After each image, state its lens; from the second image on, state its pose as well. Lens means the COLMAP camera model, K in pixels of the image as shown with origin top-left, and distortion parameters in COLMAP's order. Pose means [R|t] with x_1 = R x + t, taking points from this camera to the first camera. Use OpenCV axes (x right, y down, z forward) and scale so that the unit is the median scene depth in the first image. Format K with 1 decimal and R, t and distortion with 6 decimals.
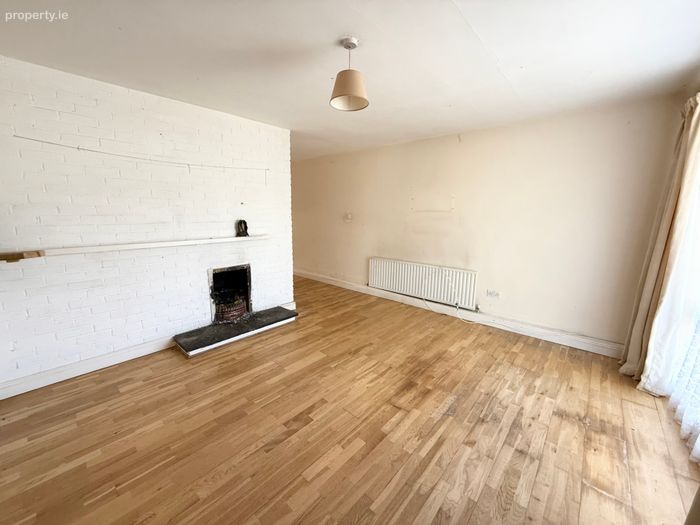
lens RADIAL K [[279.0, 0, 347.6], [0, 279.0, 261.9], [0, 0, 1]] dist [-0.002779, -0.000418]
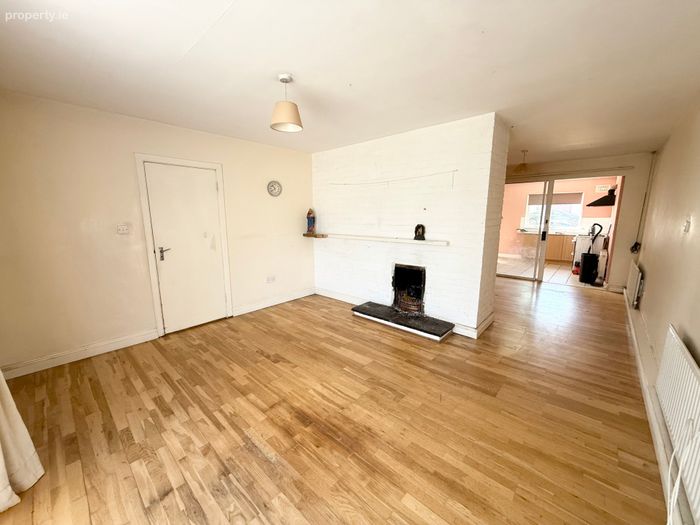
lens RADIAL K [[279.0, 0, 347.6], [0, 279.0, 261.9], [0, 0, 1]] dist [-0.002779, -0.000418]
pose [[-0.002586, 0.160342, -0.987058, 0.989167], [-0.174187, 0.971900, 0.158336, -0.186385], [0.984709, 0.172342, 0.025416, 1.023141]]
